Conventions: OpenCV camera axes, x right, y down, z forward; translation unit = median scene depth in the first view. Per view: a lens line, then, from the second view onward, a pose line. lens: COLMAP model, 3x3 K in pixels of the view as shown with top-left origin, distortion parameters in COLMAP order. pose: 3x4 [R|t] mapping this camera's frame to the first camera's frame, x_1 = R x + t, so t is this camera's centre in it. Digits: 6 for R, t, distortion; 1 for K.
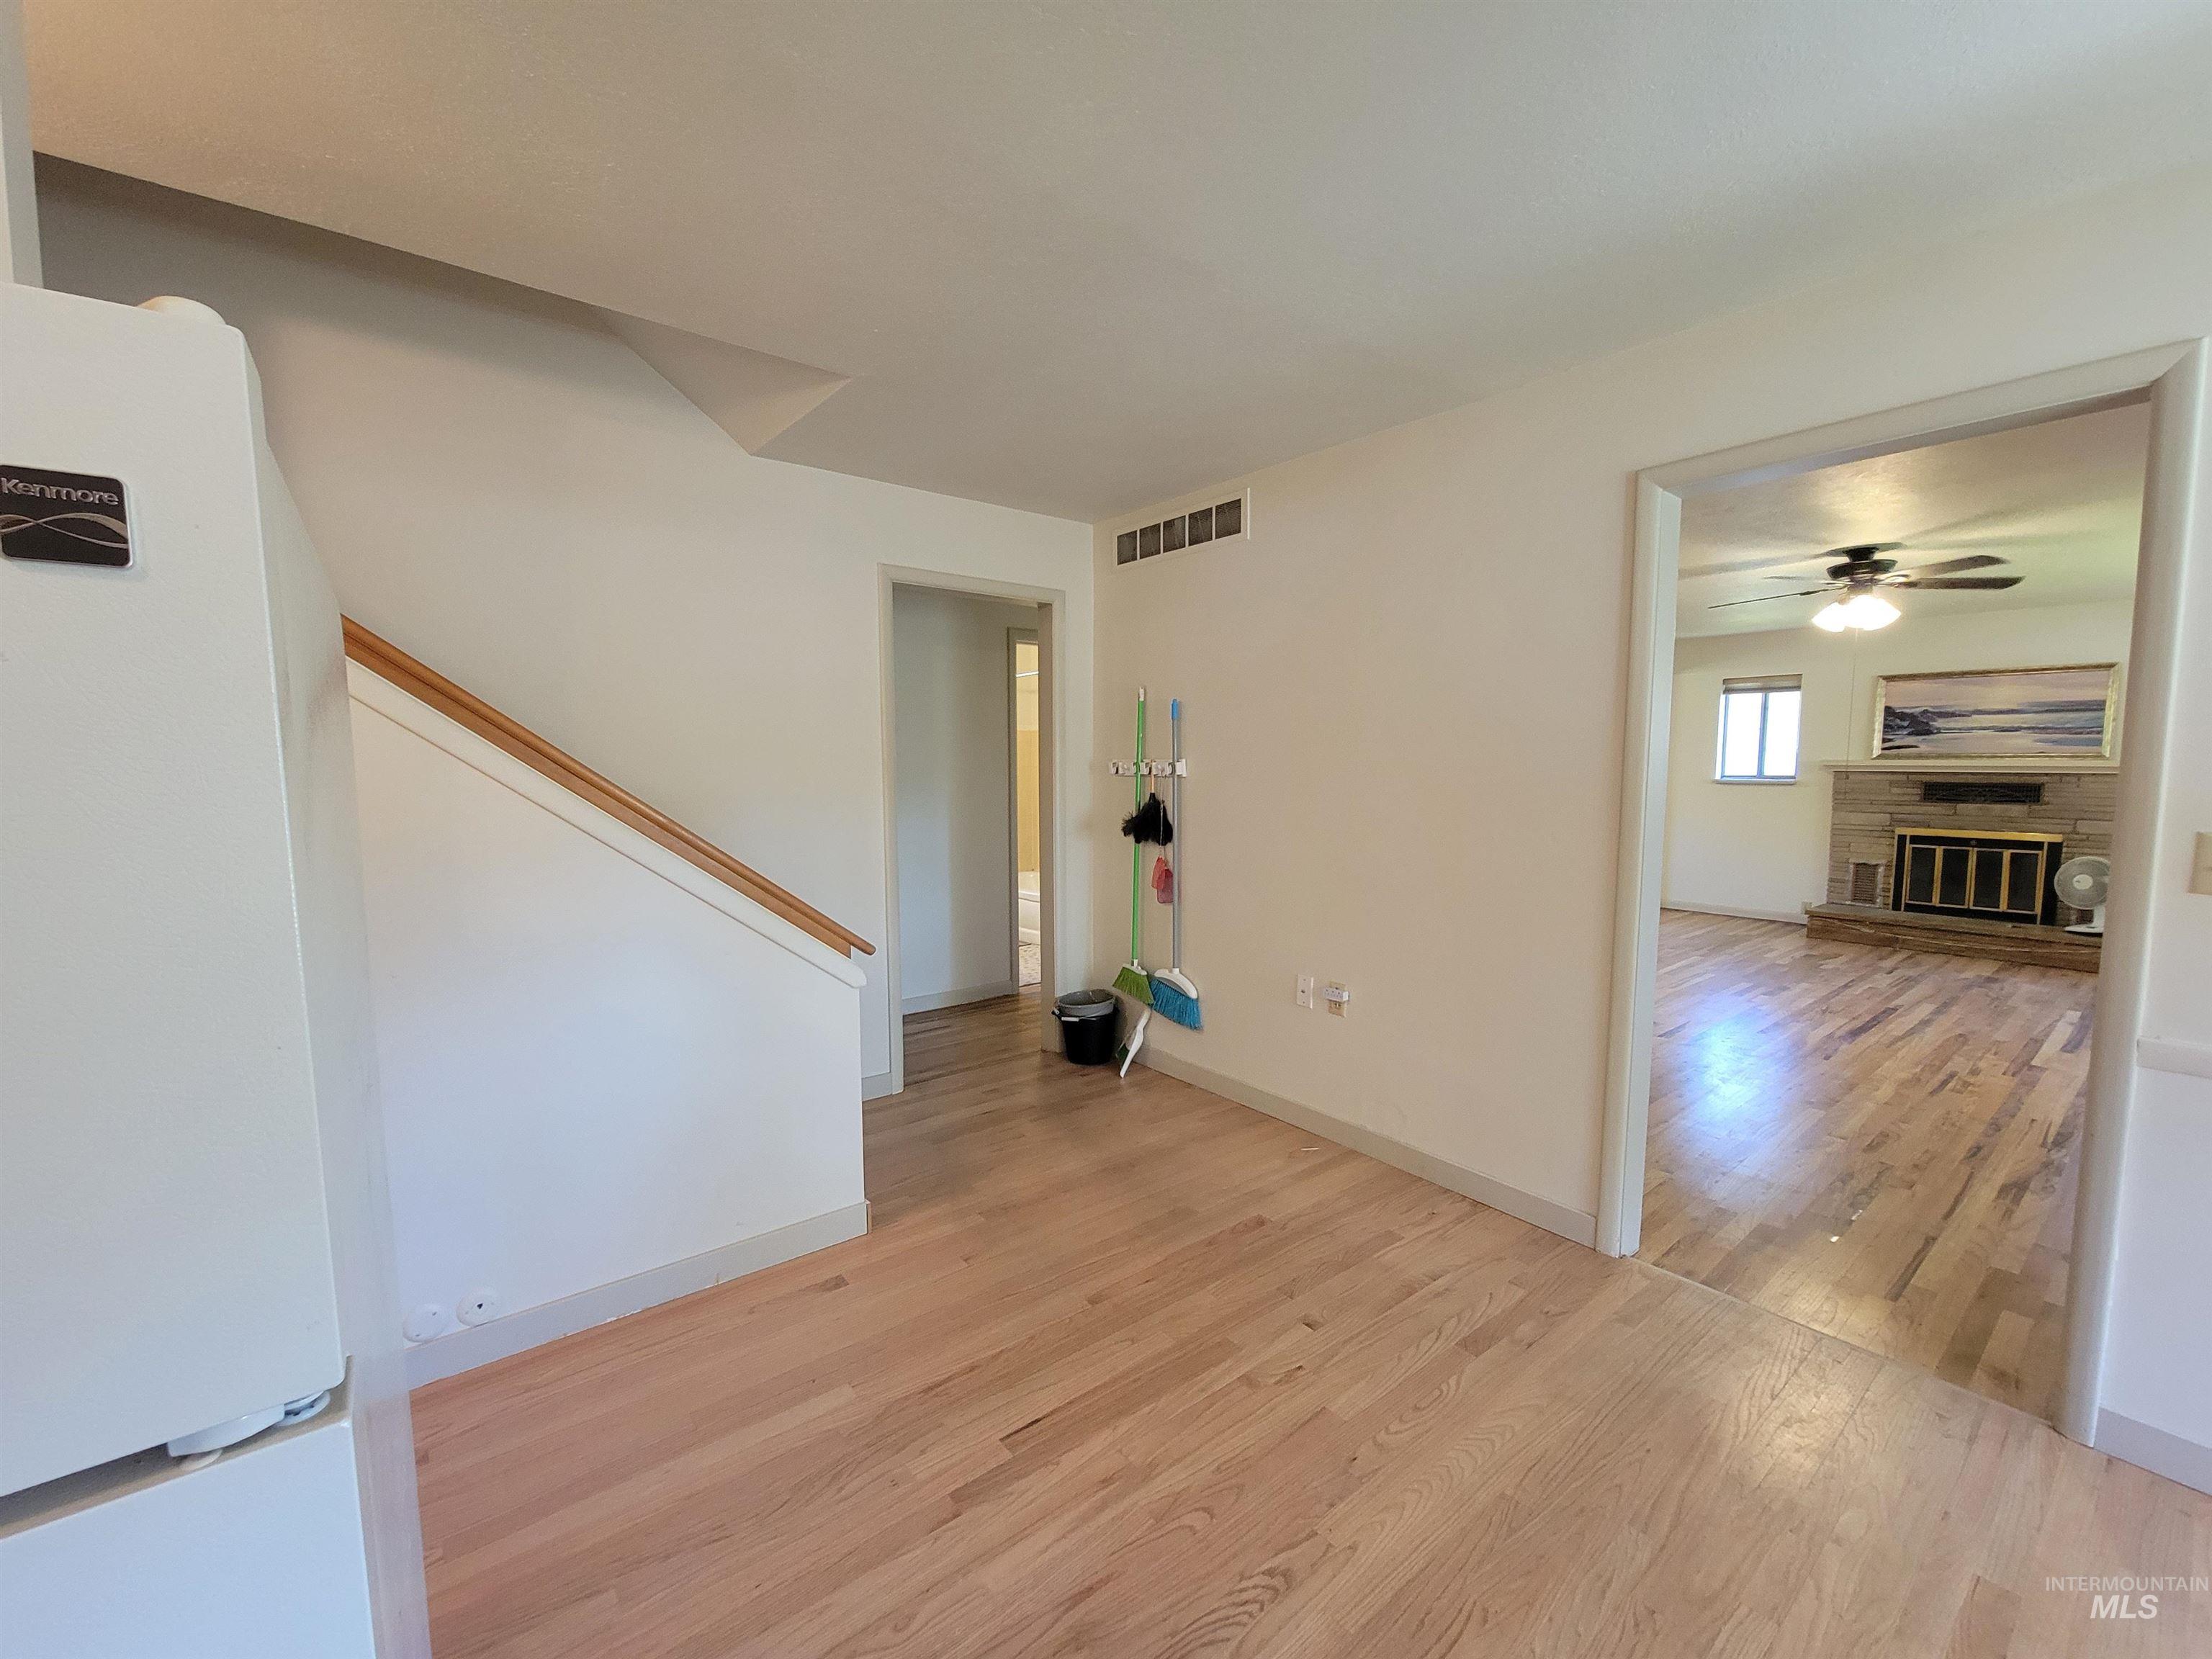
lens RADIAL K [[892.4, 0, 1106.0], [0, 892.4, 829.5], [0, 0, 1]] dist [-0.000319, -0.000028]
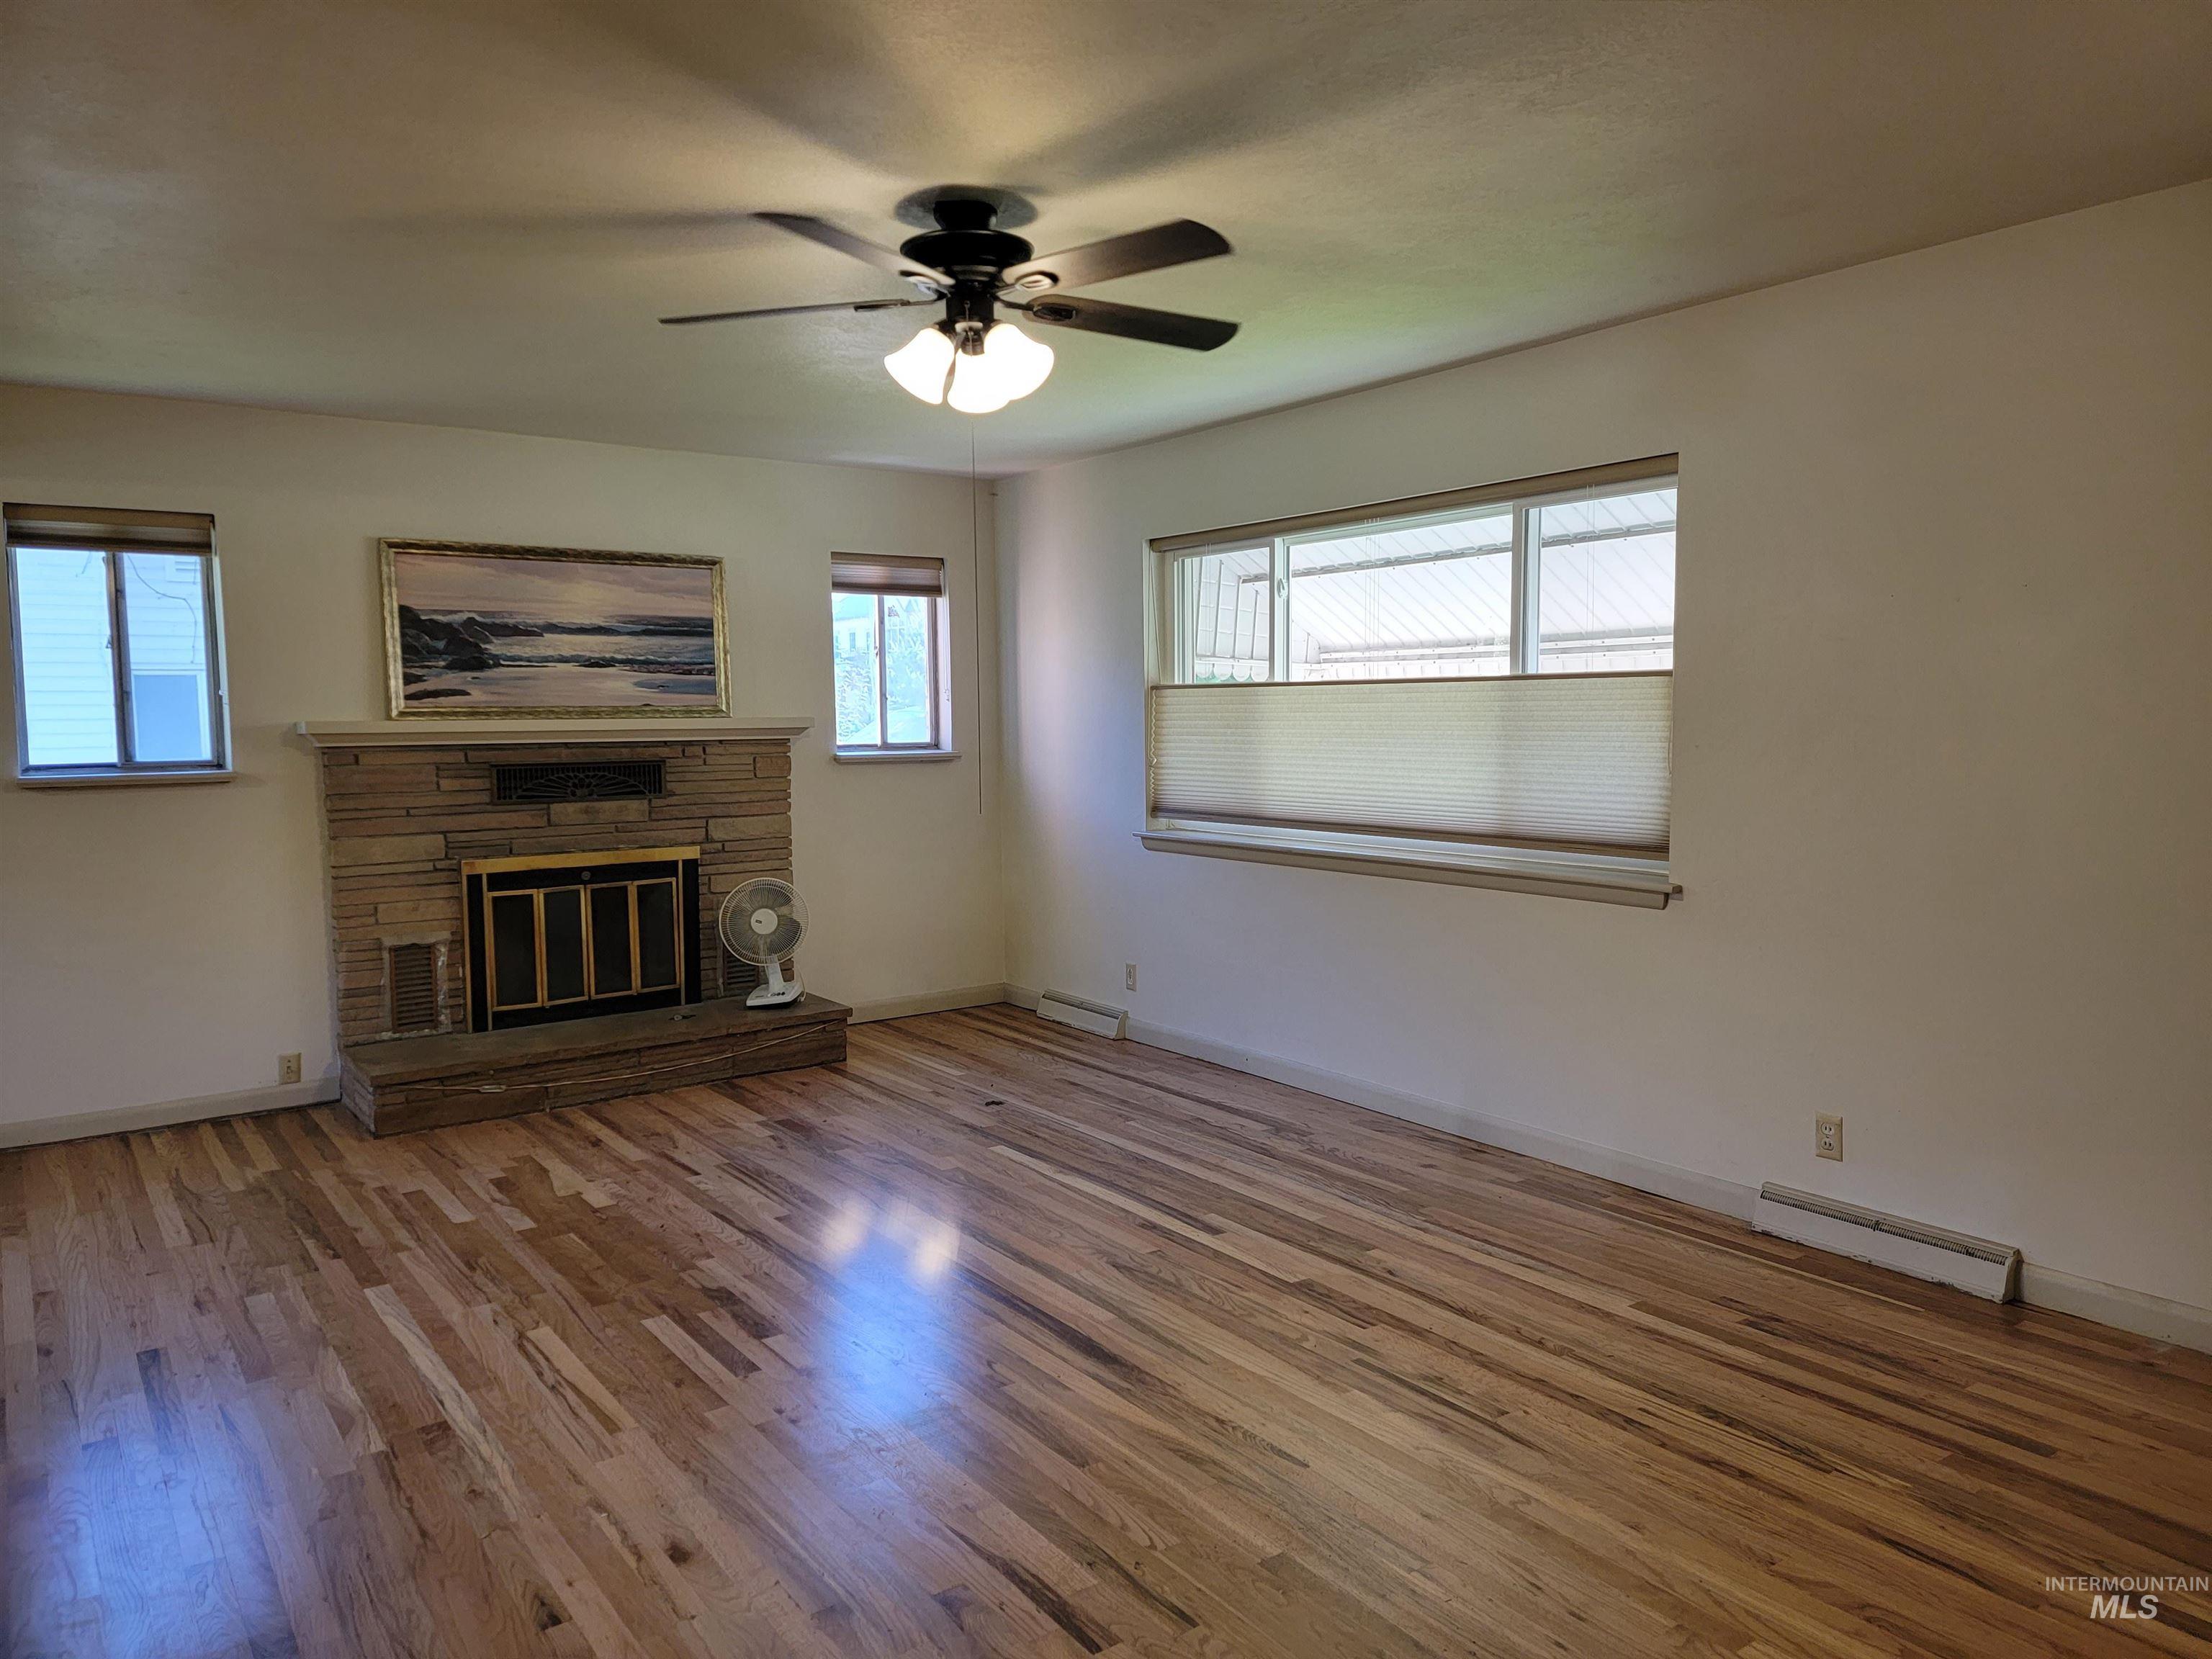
lens RADIAL K [[1464.5, 0, 1106.0], [0, 1464.5, 829.5], [0, 0, 1]] dist [0.006153, 0.000820]
pose [[0.019810, -0.080933, 0.996523, 0.109751], [0.087588, 0.993027, 0.078908, -0.051794], [-0.995960, 0.085721, 0.026761, 0.642177]]
